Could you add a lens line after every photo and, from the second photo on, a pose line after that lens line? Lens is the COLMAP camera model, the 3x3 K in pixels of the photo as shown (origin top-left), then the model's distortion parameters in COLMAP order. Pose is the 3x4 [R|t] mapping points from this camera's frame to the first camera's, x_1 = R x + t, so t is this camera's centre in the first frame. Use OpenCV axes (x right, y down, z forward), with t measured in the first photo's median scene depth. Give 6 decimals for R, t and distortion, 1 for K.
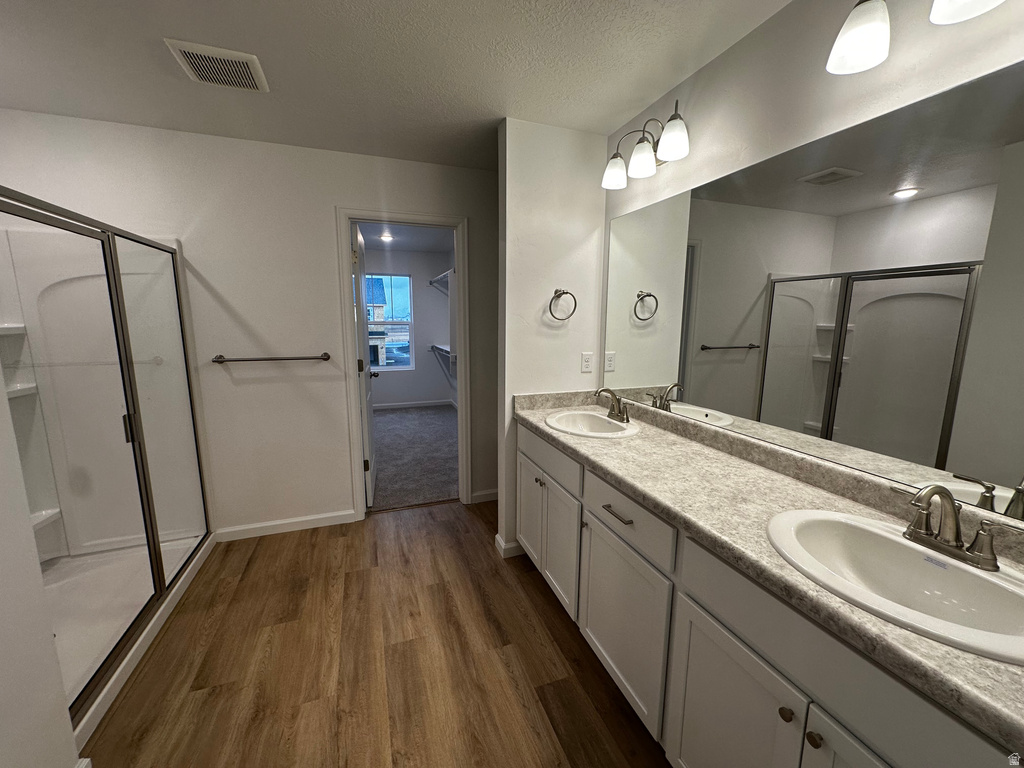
lens RADIAL K [[408.5, 0, 512.0], [0, 408.5, 384.0], [0, 0, 1]] dist [-0.001606, 0.000032]
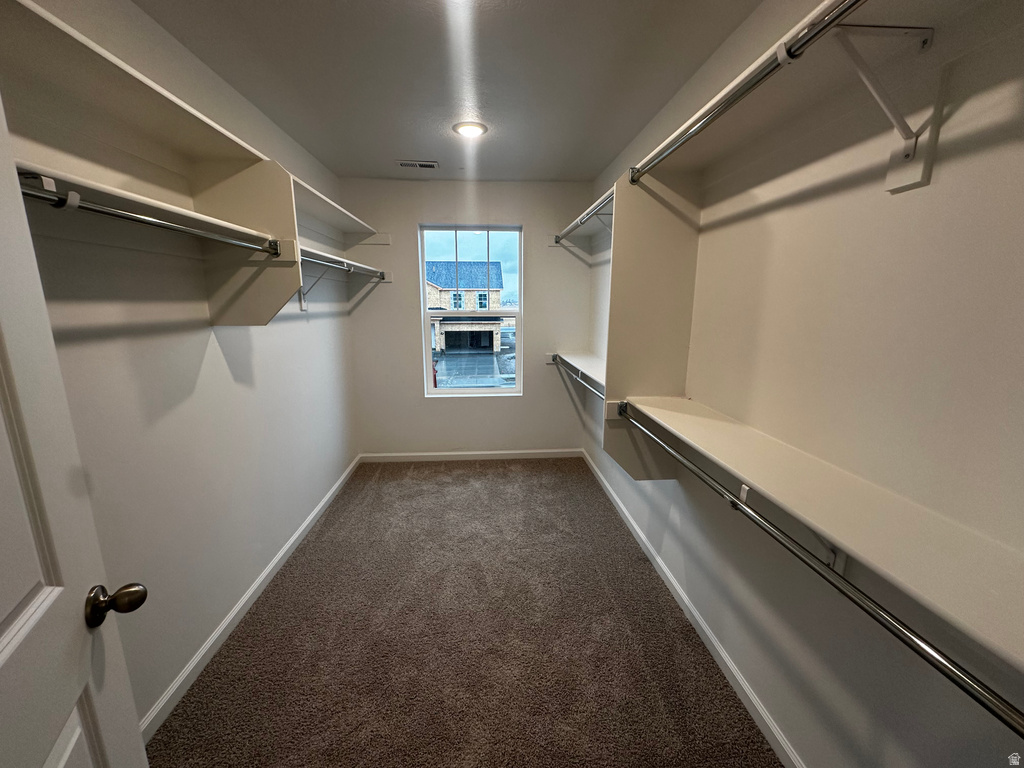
lens RADIAL K [[408.5, 0, 512.0], [0, 408.5, 384.0], [0, 0, 1]] dist [-0.001606, 0.000032]
pose [[0.961816, 0.048594, -0.269350, -0.099429], [-0.038507, 0.998350, 0.042608, -0.076206], [0.270975, -0.030609, 0.962099, 0.449138]]
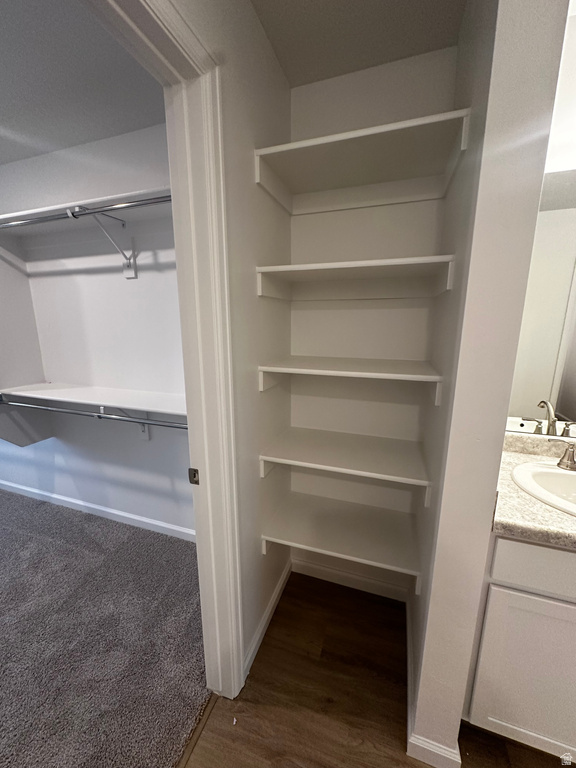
lens RADIAL K [[306.4, 0, 288.0], [0, 306.4, 384.0], [0, 0, 1]] dist [-0.001606, 0.000032]
pose [[0.635762, -0.167940, 0.753395, -0.144410], [0.128702, 0.985445, 0.111060, -0.060708], [-0.761080, 0.026356, 0.648122, 0.337975]]
